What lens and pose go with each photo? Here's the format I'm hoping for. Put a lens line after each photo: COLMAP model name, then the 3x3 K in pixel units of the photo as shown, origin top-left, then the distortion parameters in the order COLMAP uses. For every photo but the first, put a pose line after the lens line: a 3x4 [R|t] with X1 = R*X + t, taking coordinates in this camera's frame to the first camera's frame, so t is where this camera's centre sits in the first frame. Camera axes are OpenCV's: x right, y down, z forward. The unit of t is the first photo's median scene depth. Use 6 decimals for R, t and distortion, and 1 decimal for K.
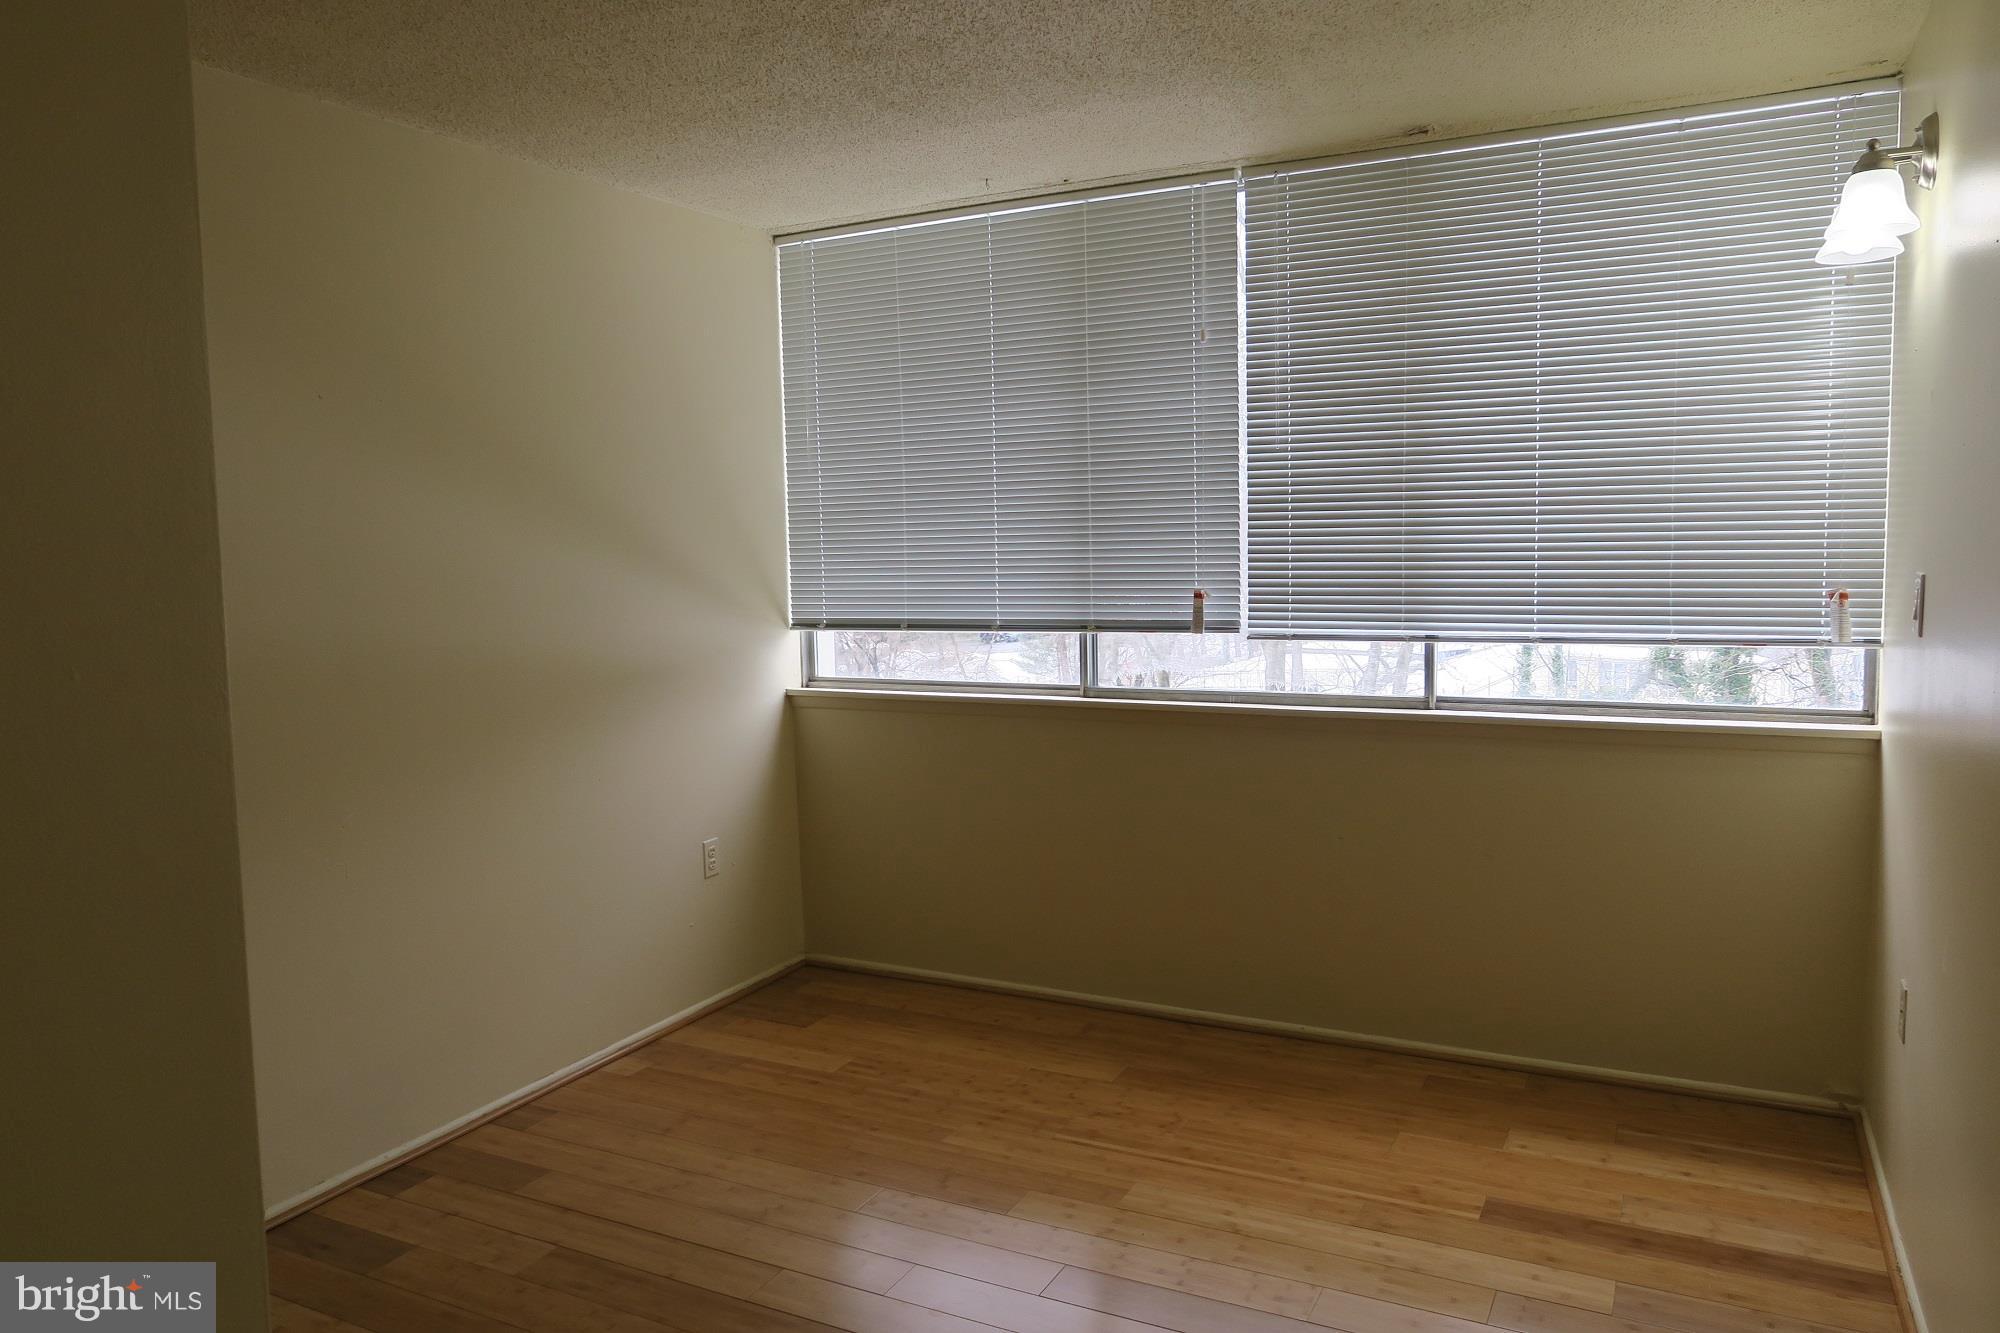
lens RADIAL K [[1383.9, 0, 996.0], [0, 1383.9, 667.6], [0, 0, 1]] dist [-0.012974, 0.004469]
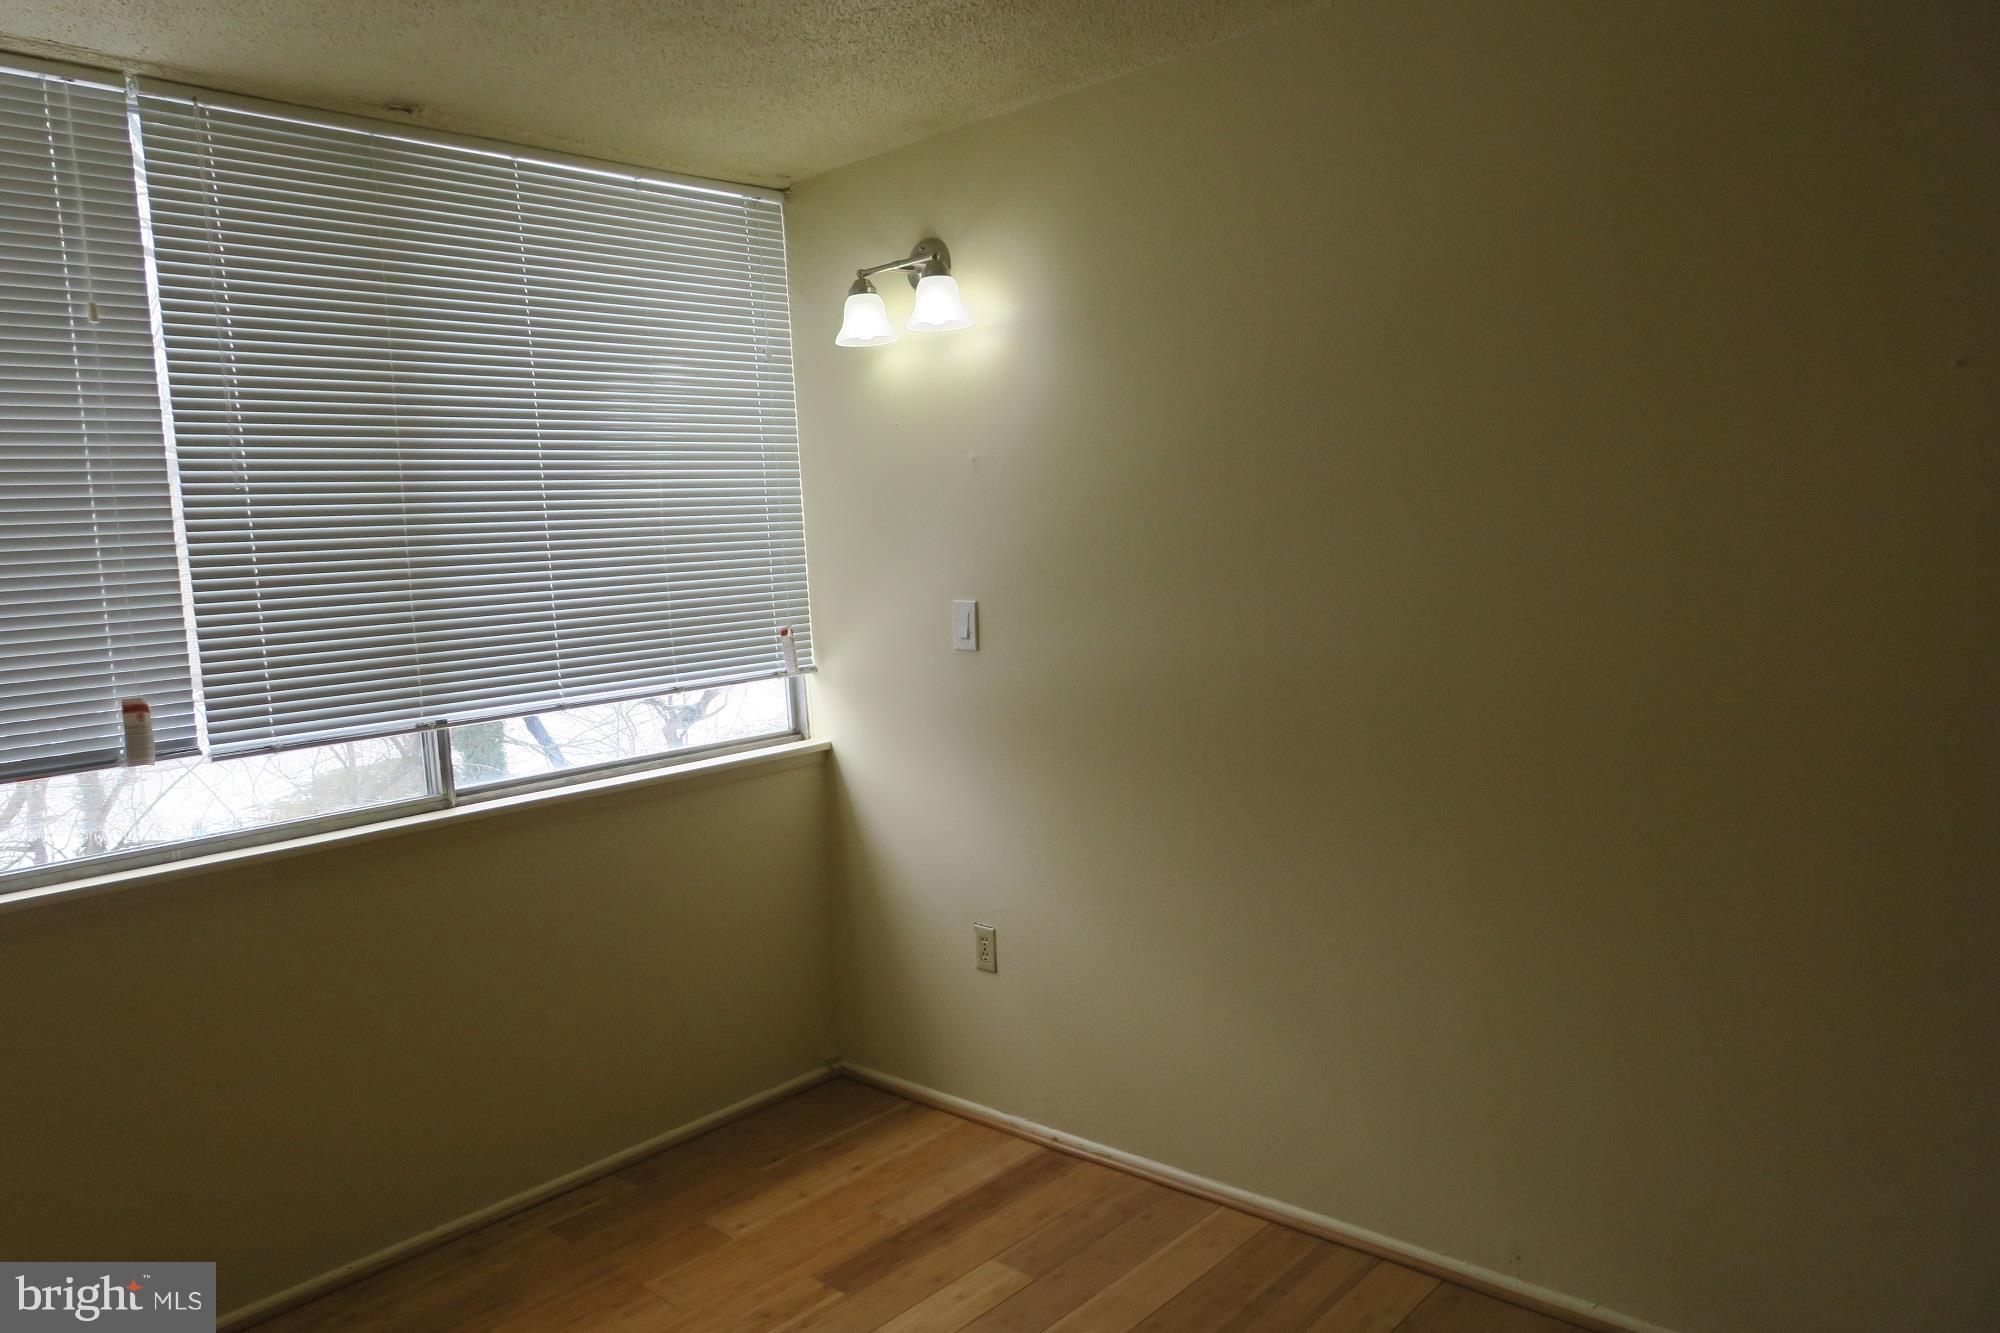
lens RADIAL K [[1383.9, 0, 996.8], [0, 1383.9, 665.6], [0, 0, 1]] dist [-0.012974, 0.004469]
pose [[0.267035, -0.086689, 0.959780, -0.420213], [0.139881, 0.988885, 0.050400, -0.054305], [-0.953481, 0.120796, 0.276193, 0.486180]]
